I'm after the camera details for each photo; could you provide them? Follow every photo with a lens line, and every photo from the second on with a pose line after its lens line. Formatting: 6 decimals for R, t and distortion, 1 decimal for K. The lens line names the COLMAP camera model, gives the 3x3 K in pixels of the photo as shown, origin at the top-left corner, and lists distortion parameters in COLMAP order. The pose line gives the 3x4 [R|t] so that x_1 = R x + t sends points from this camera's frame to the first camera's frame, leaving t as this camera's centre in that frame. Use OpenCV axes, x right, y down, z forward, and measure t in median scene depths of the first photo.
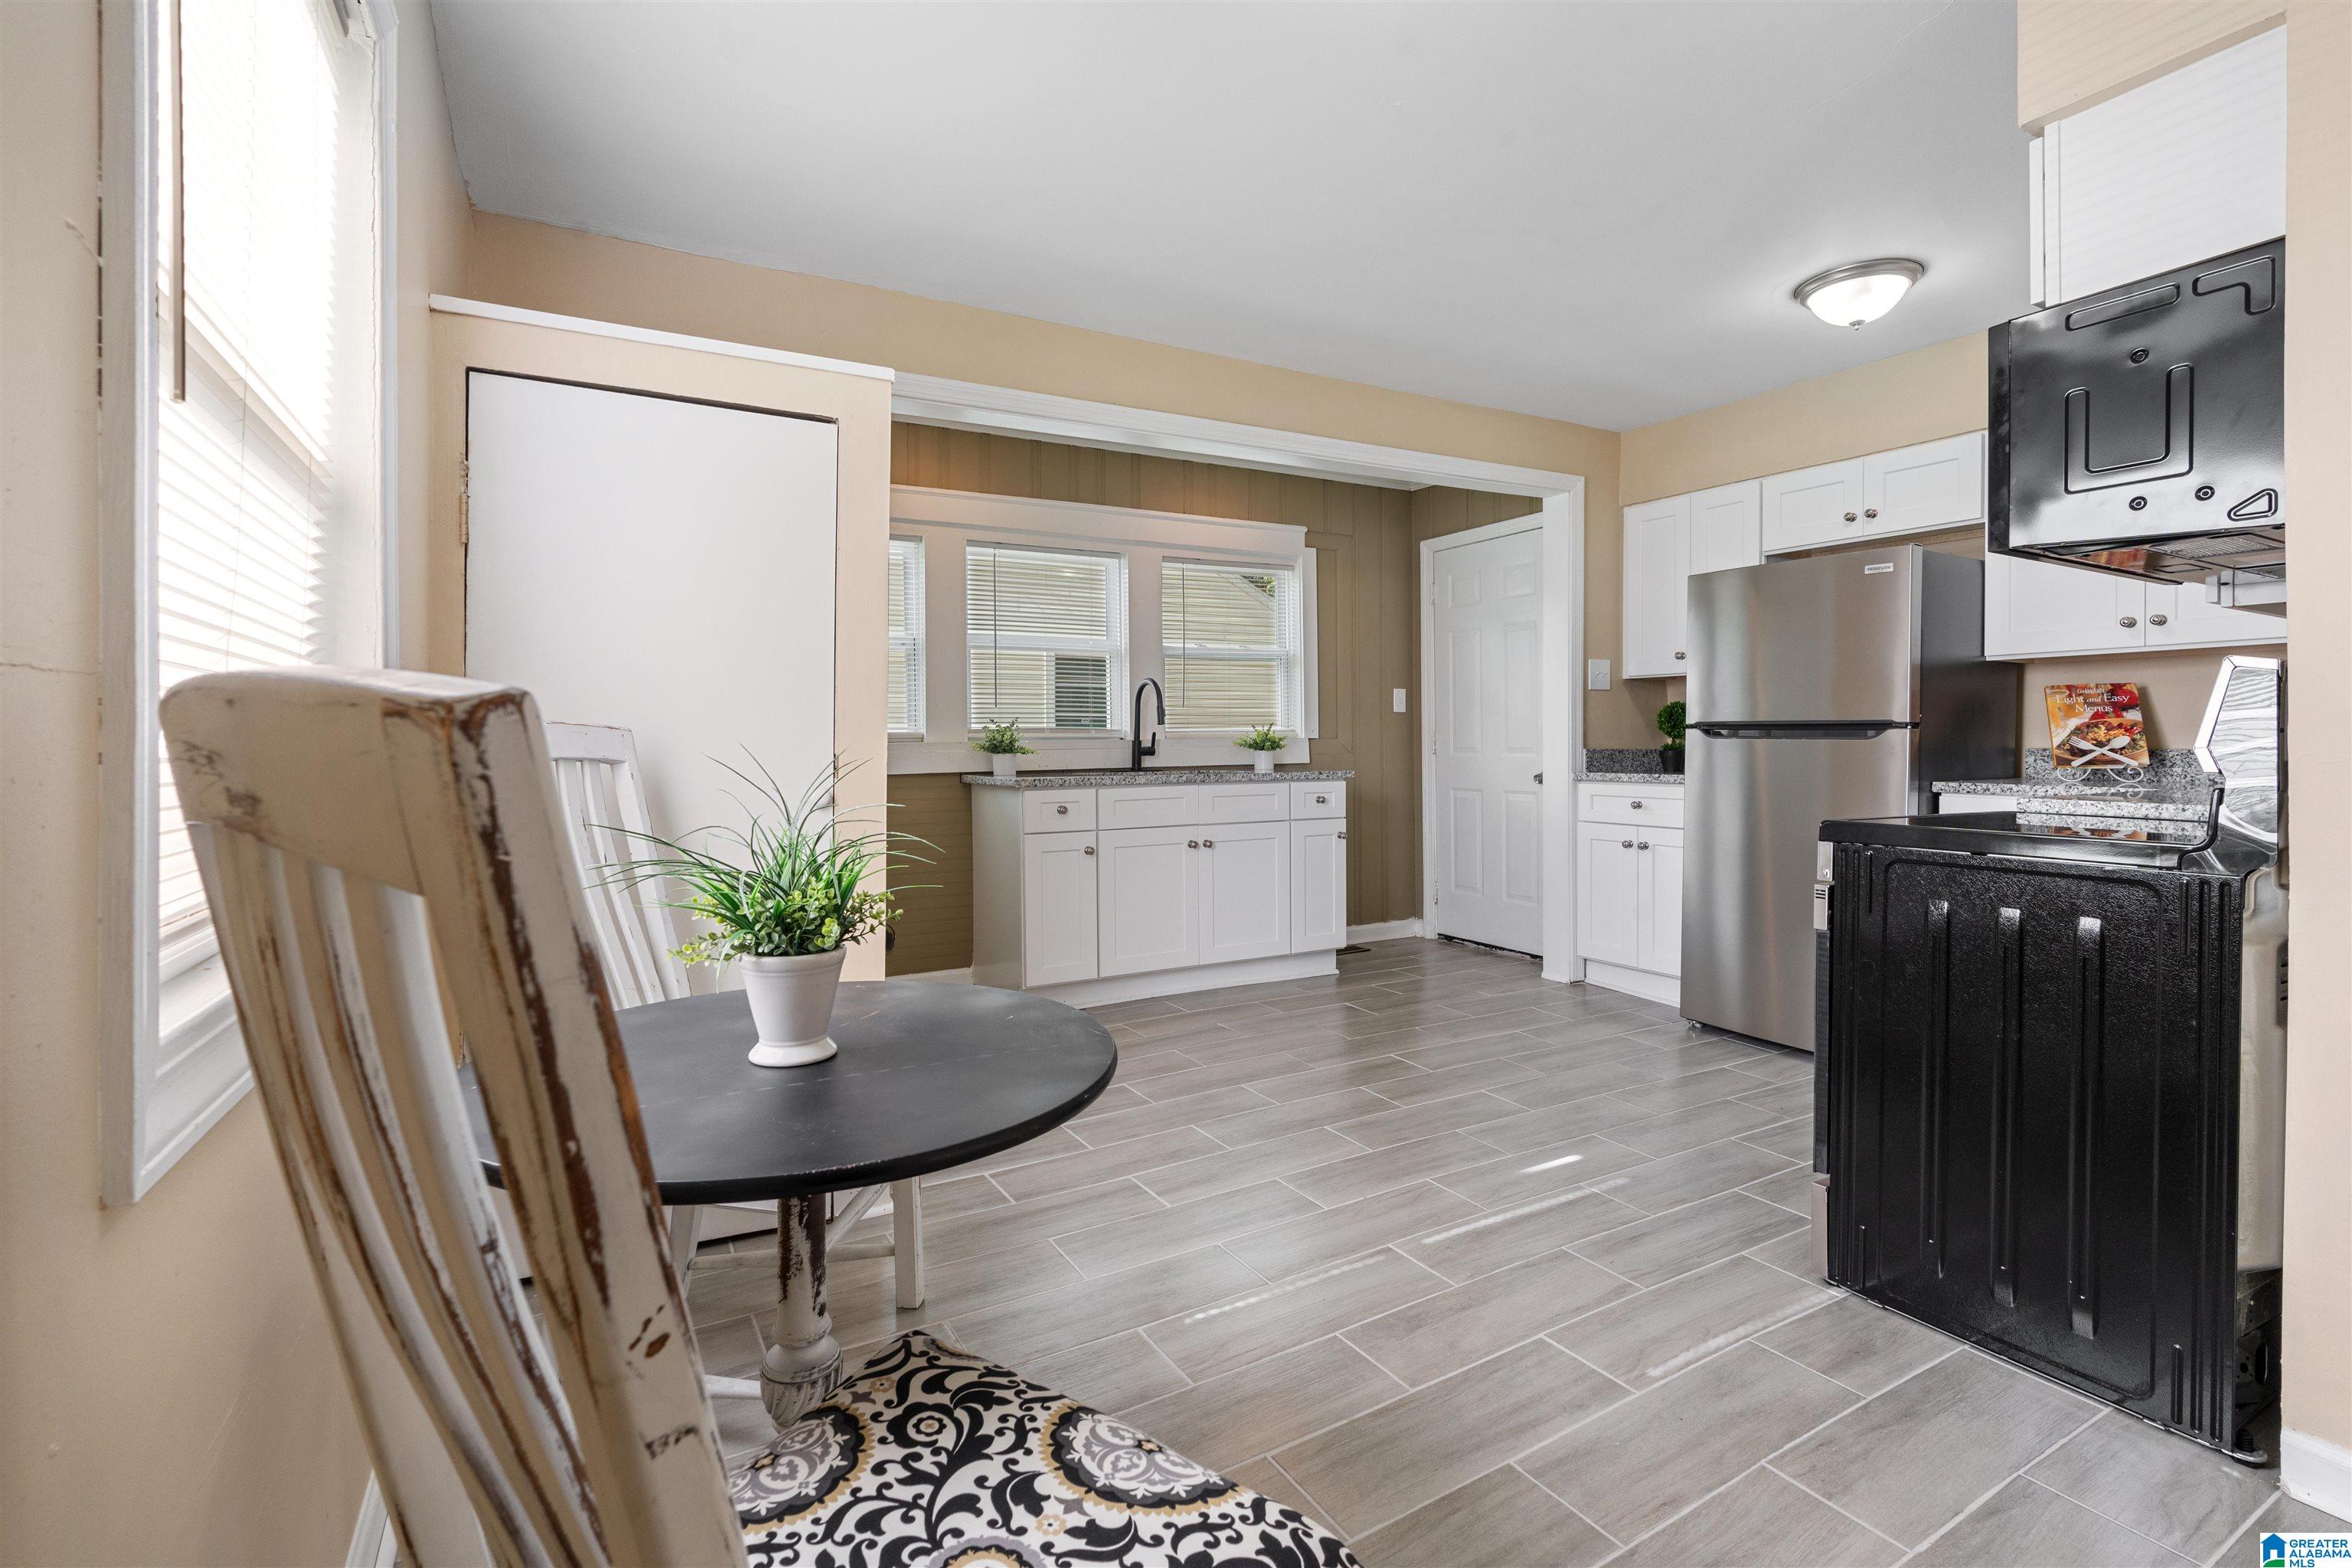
lens RADIAL K [[1071.7, 0, 1179.4], [0, 1071.7, 743.1], [0, 0, 1]] dist [-0.003331, 0.000336]
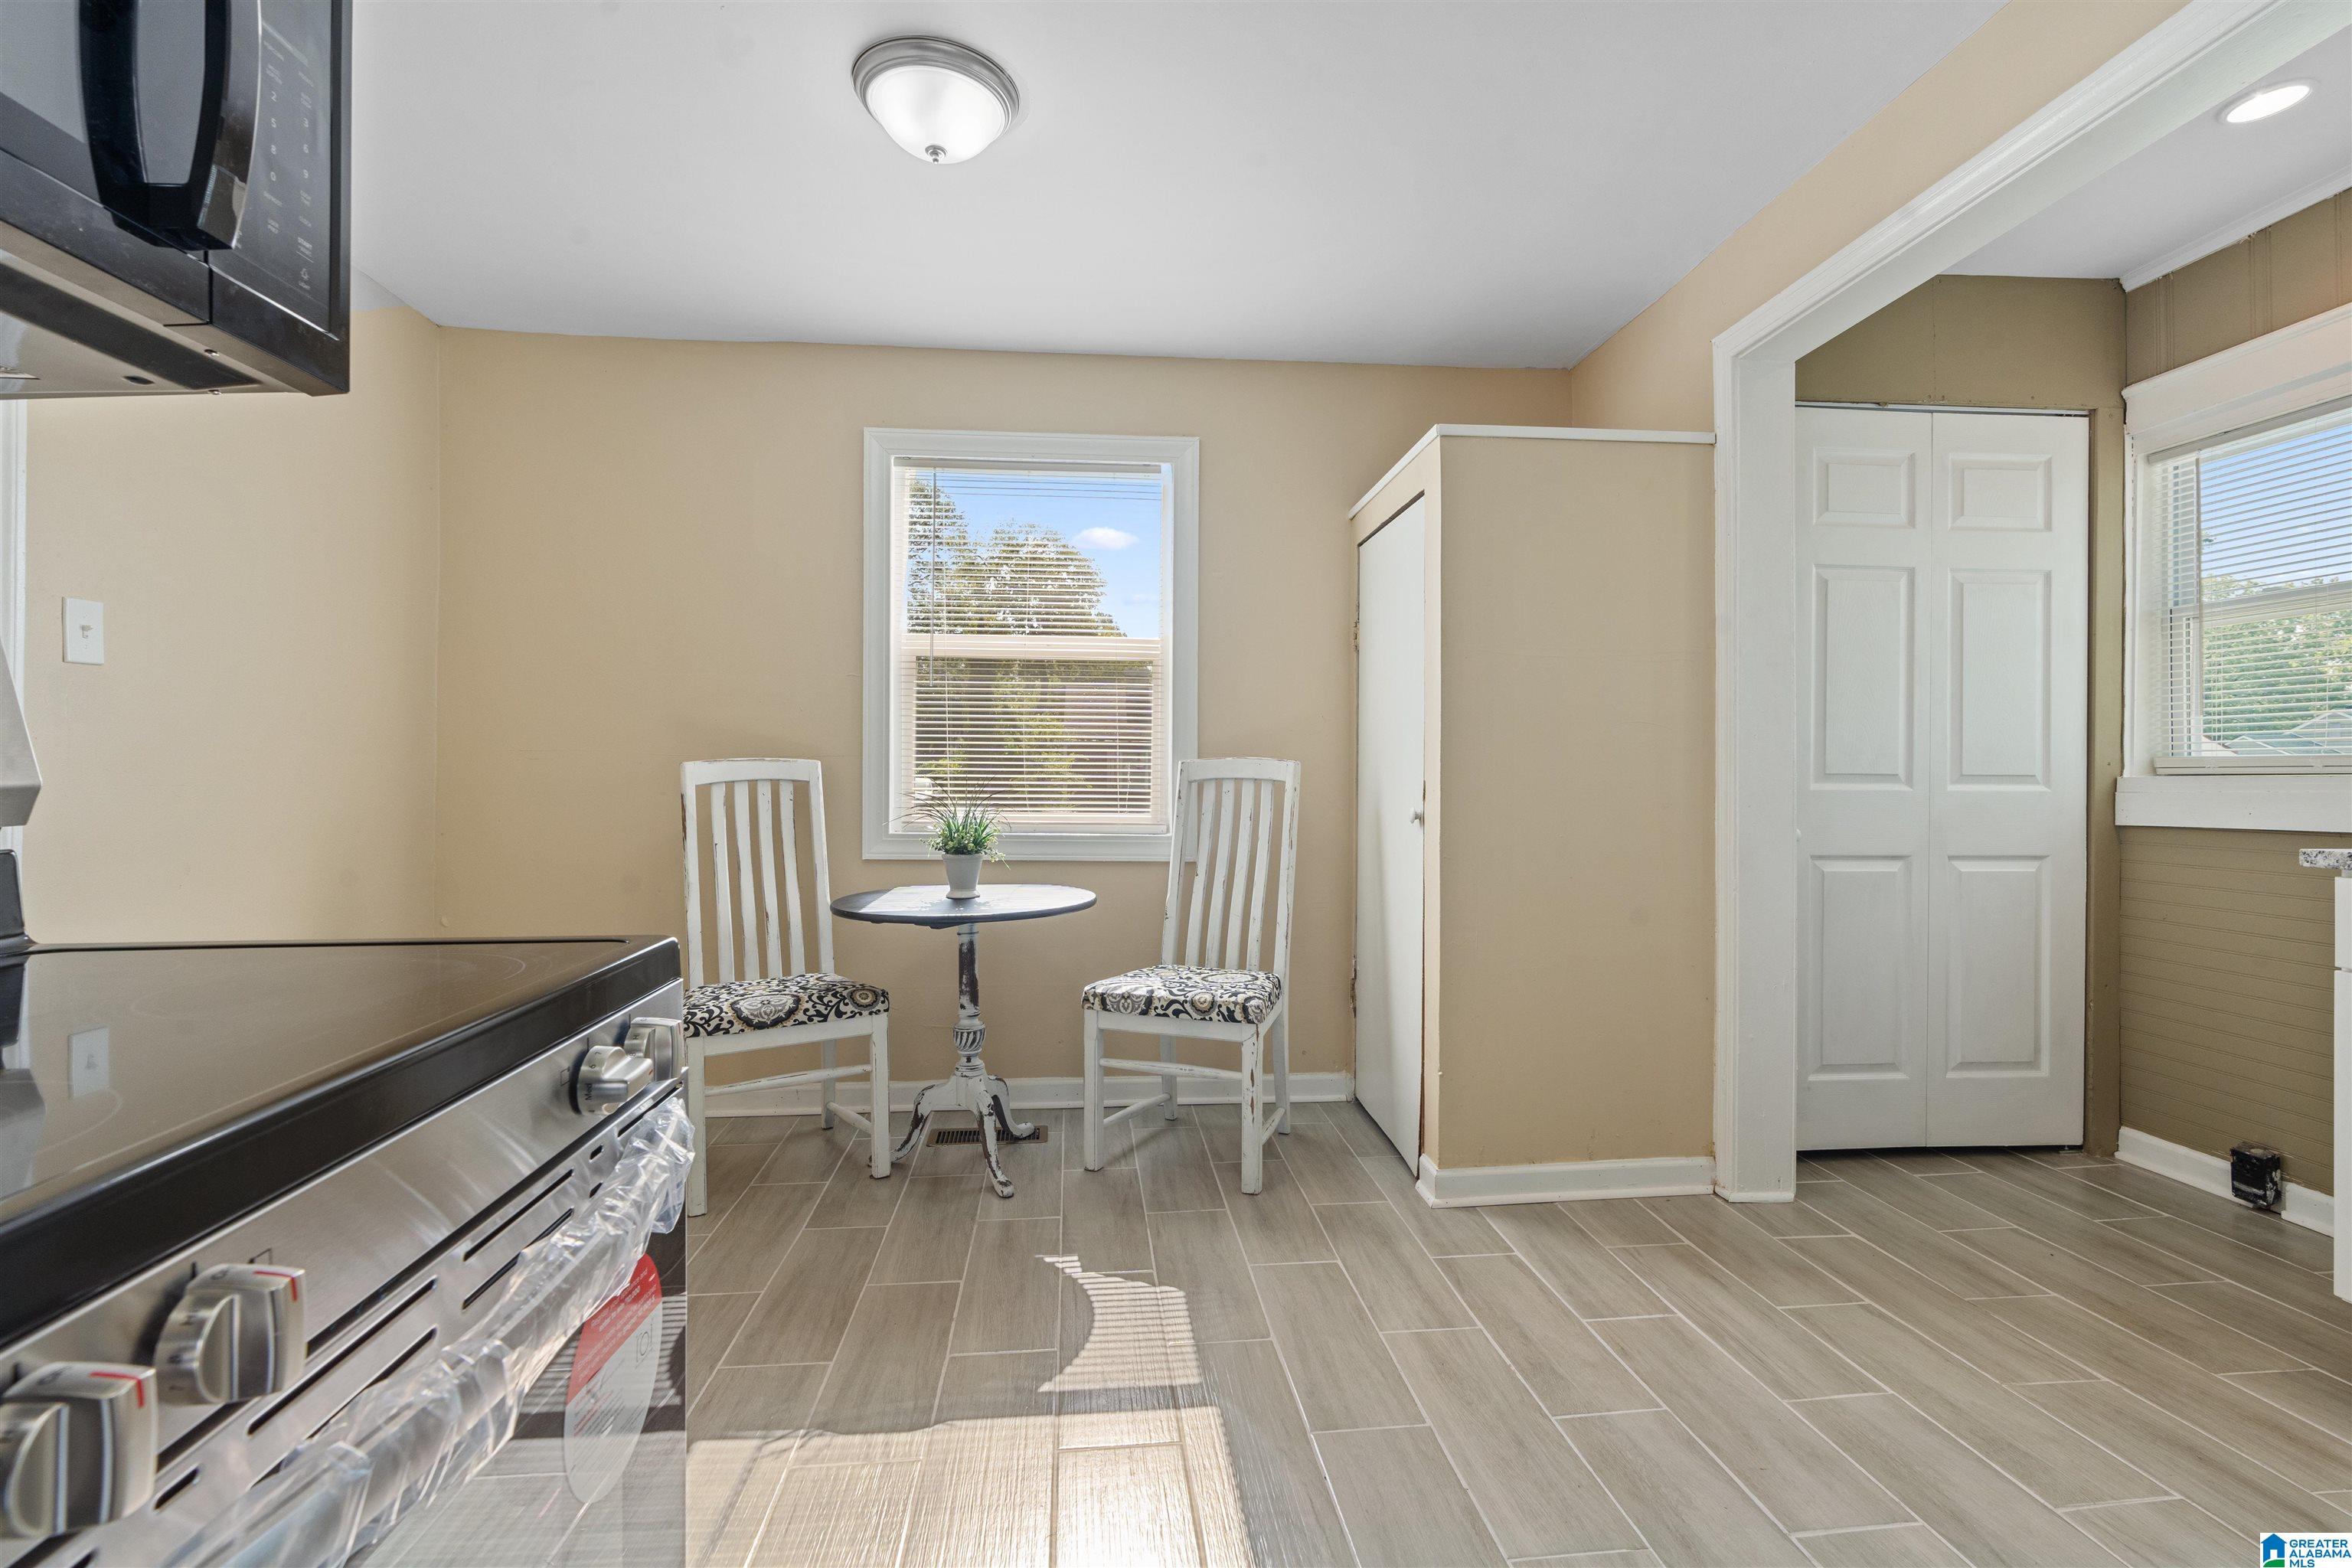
lens RADIAL K [[1072.0, 0, 1173.2], [0, 1072.0, 757.7], [0, 0, 1]] dist [-0.006234, 0.003630]
pose [[-0.412361, -0.001908, -0.911018, 0.454205], [-0.002283, 0.999997, -0.001061, -0.005839], [0.911018, 0.001642, -0.412364, 0.668722]]
